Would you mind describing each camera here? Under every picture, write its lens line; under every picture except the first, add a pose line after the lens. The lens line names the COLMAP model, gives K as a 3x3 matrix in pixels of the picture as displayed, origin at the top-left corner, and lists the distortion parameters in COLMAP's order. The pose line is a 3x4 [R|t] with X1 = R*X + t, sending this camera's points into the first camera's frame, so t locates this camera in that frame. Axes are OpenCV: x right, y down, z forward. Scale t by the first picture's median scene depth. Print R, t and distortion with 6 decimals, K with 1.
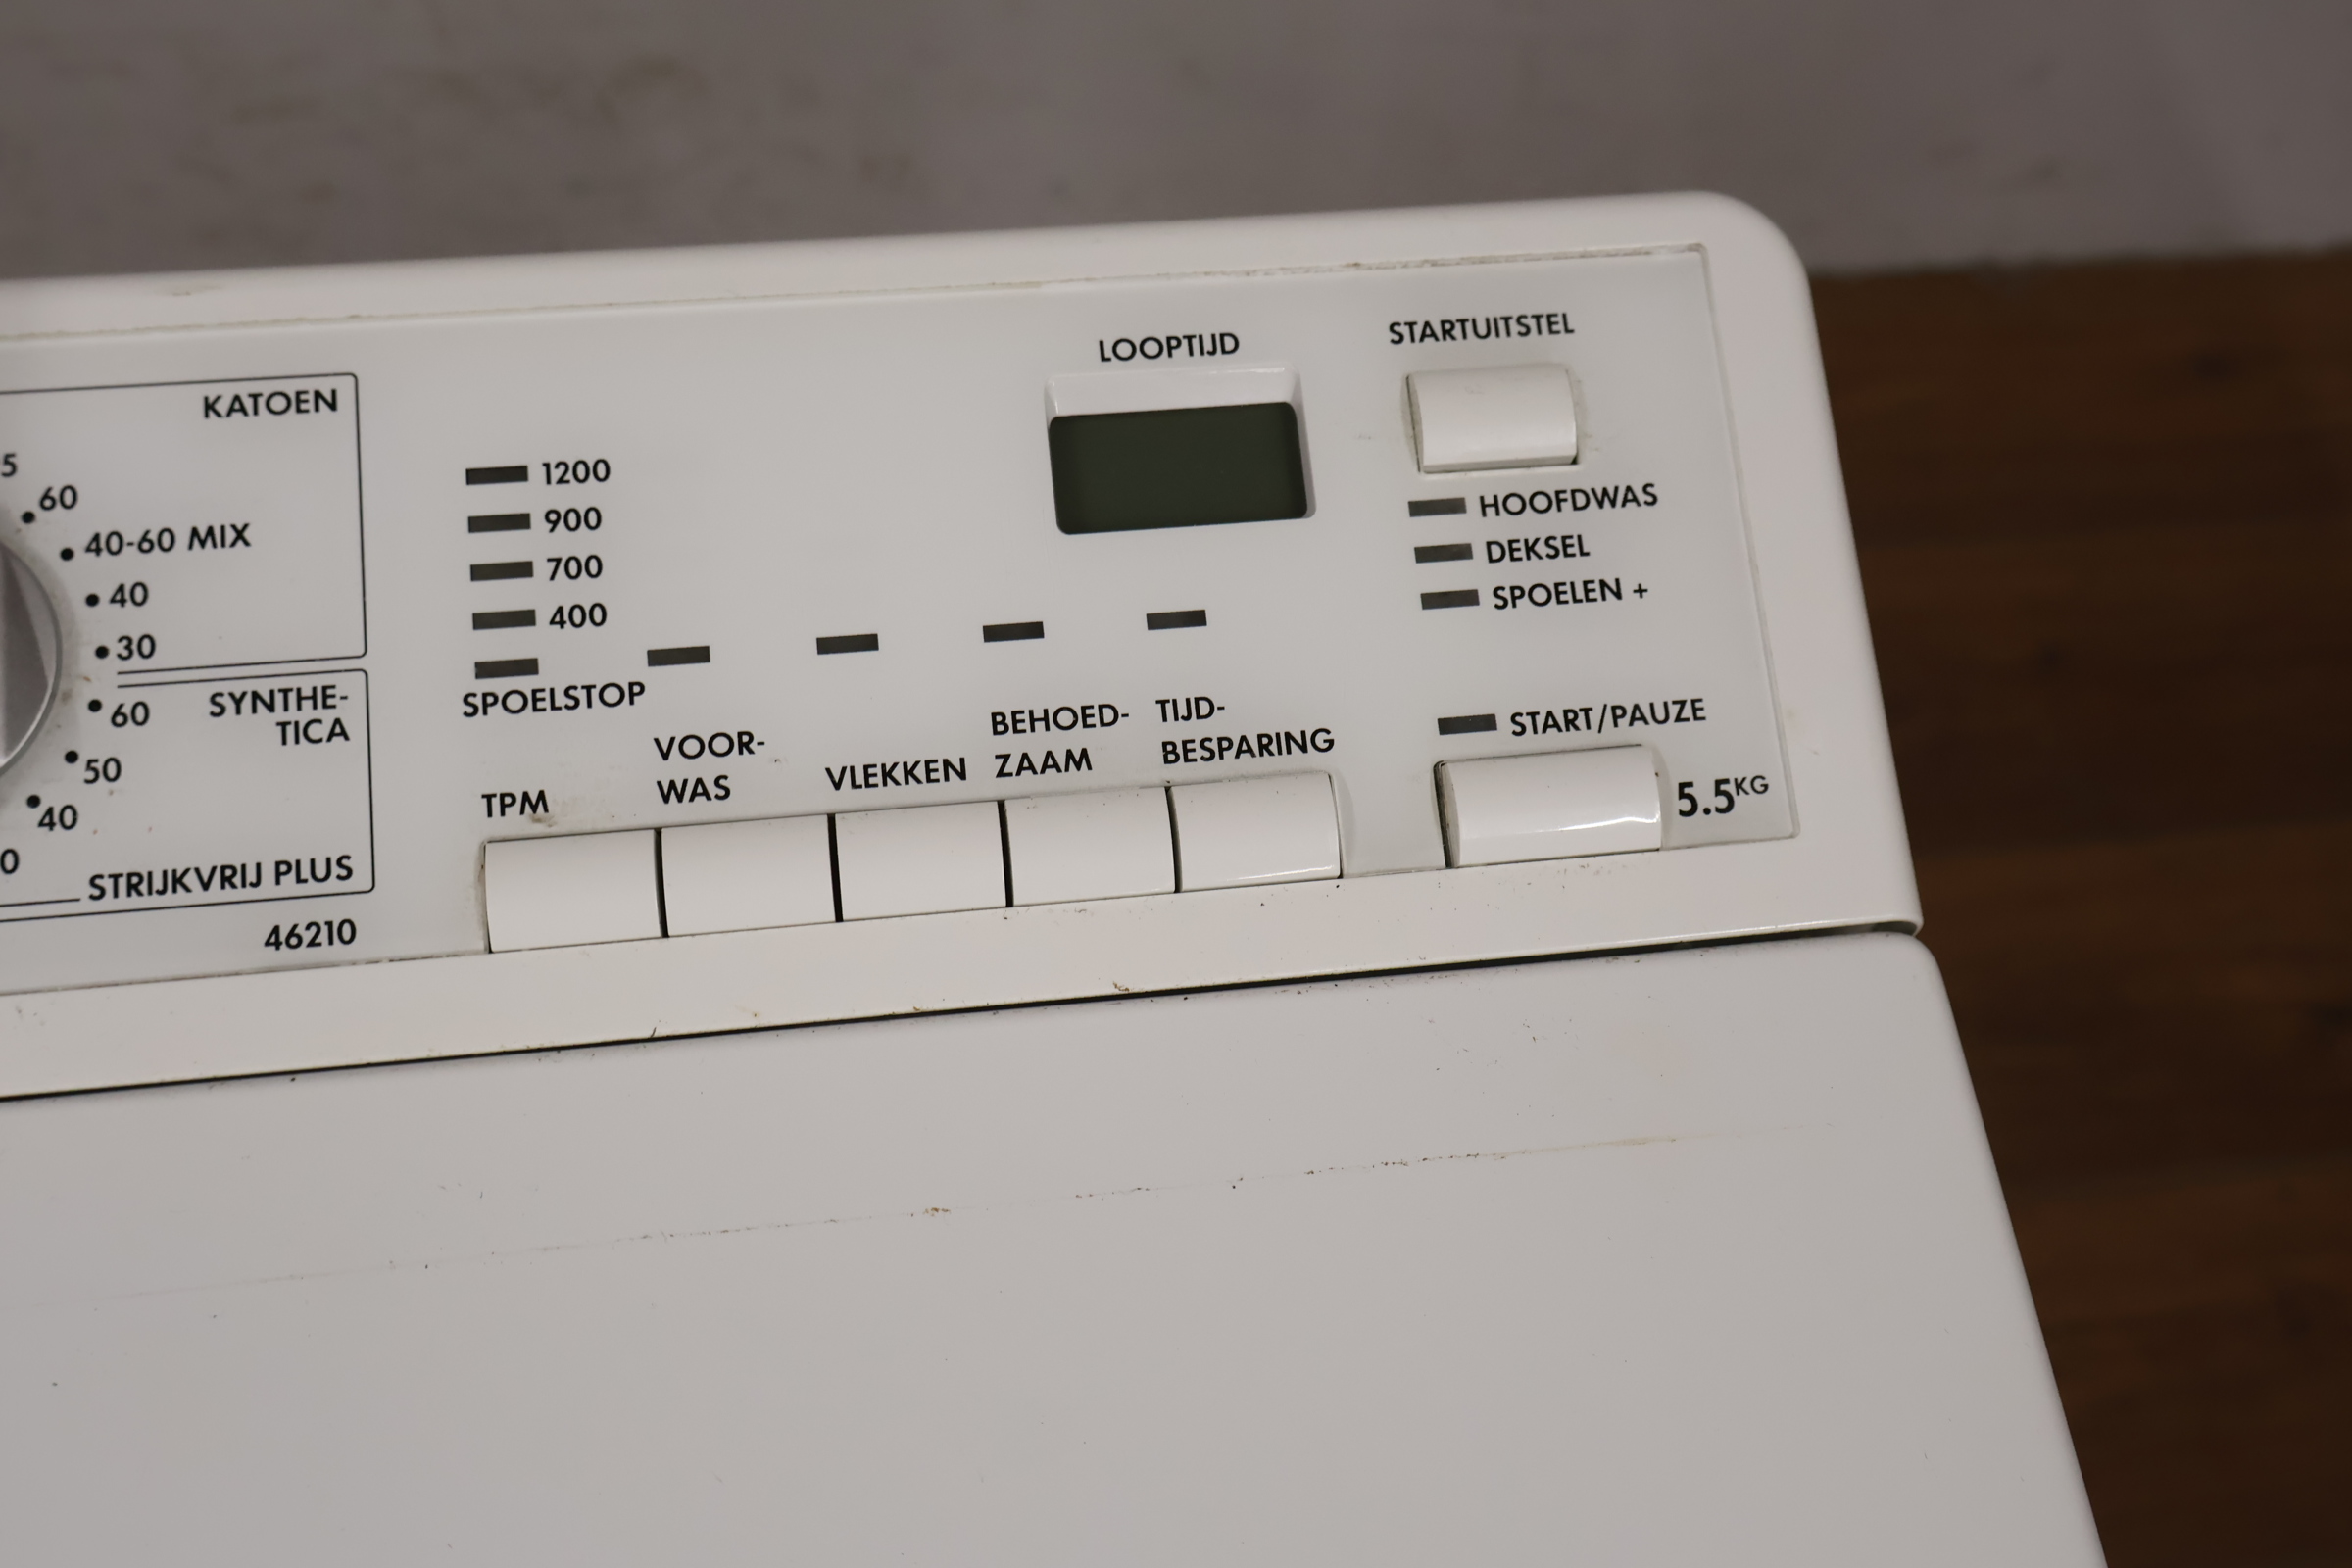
lens RADIAL K [[2526.3, 0, 1164.8], [0, 2526.3, 819.6], [0, 0, 1]] dist [0.008743, 0.003480]
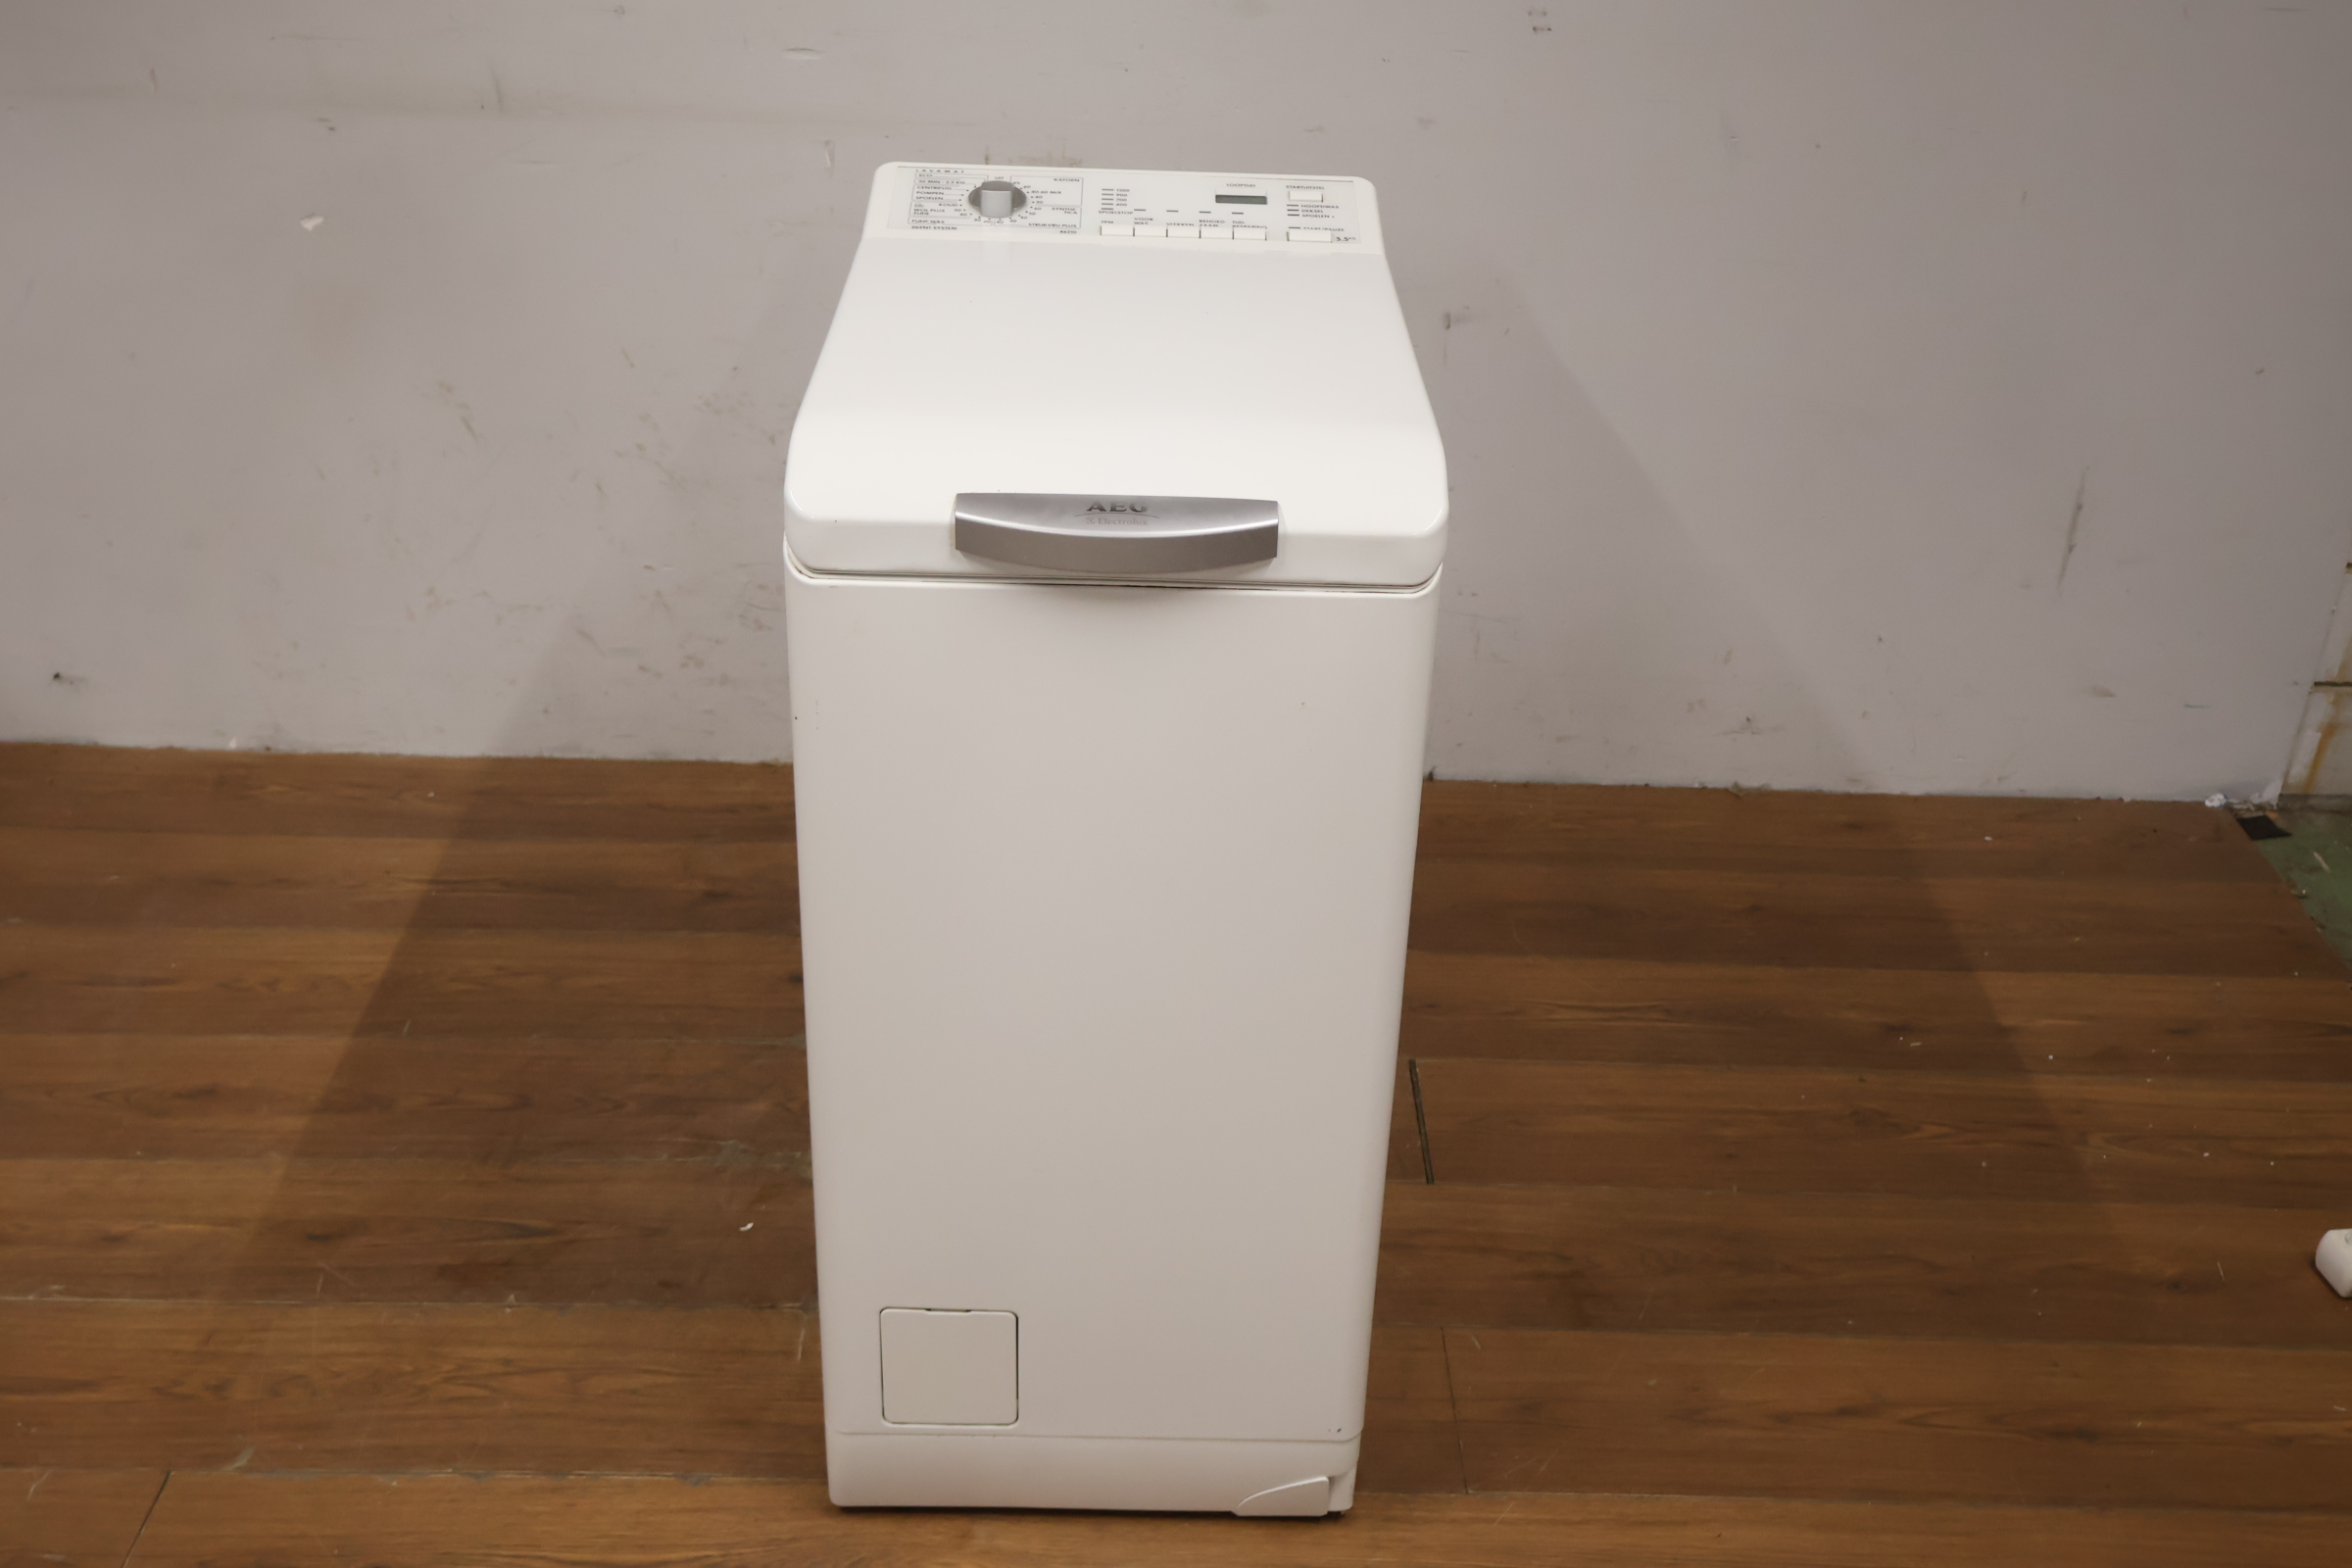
lens RADIAL K [[2526.3, 0, 1164.8], [0, 2526.3, 819.6], [0, 0, 1]] dist [0.008743, 0.003480]
pose [[0.991590, 0.026304, -0.126720, 0.549000], [-0.094529, 0.815966, -0.570319, 3.924514], [0.088398, 0.577501, 0.811590, -2.486881]]
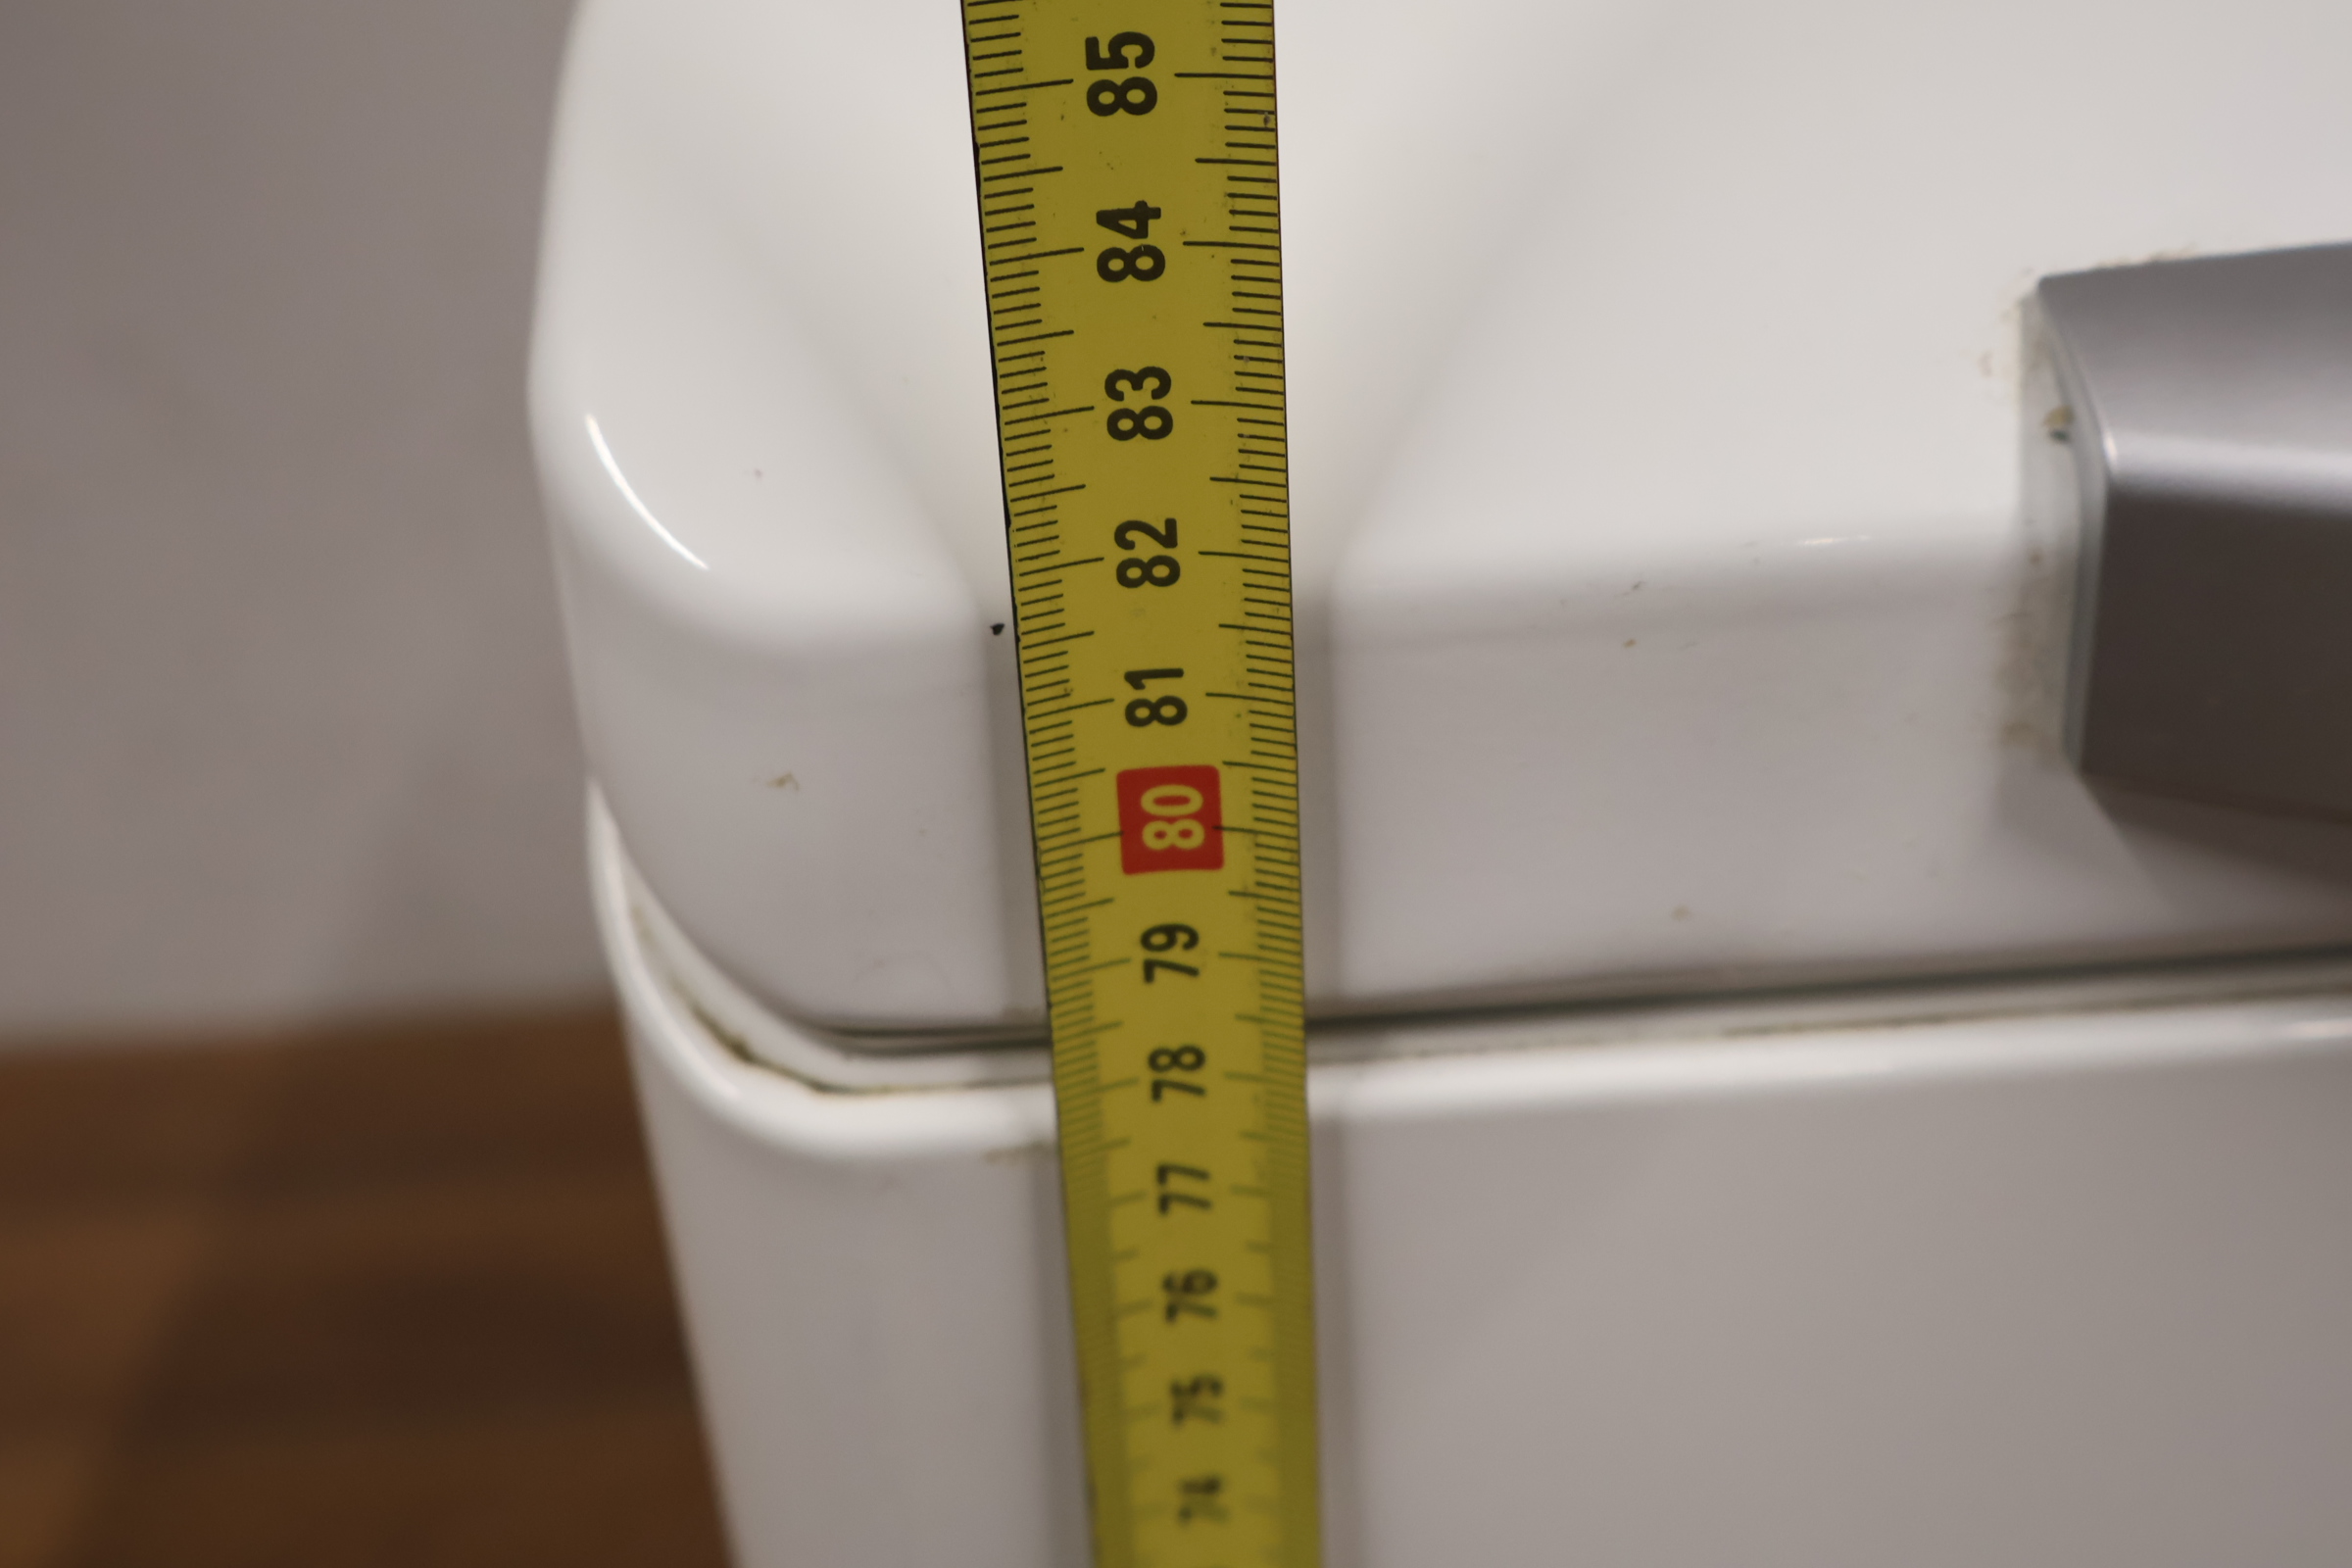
lens RADIAL K [[2526.3, 0, 1164.8], [0, 2526.3, 819.6], [0, 0, 1]] dist [0.008743, 0.003480]
pose [[0.986647, -0.065677, -0.149044, -0.392601], [-0.031694, 0.820182, -0.571224, 1.594807], [0.159760, 0.568320, 0.807149, 0.098258]]
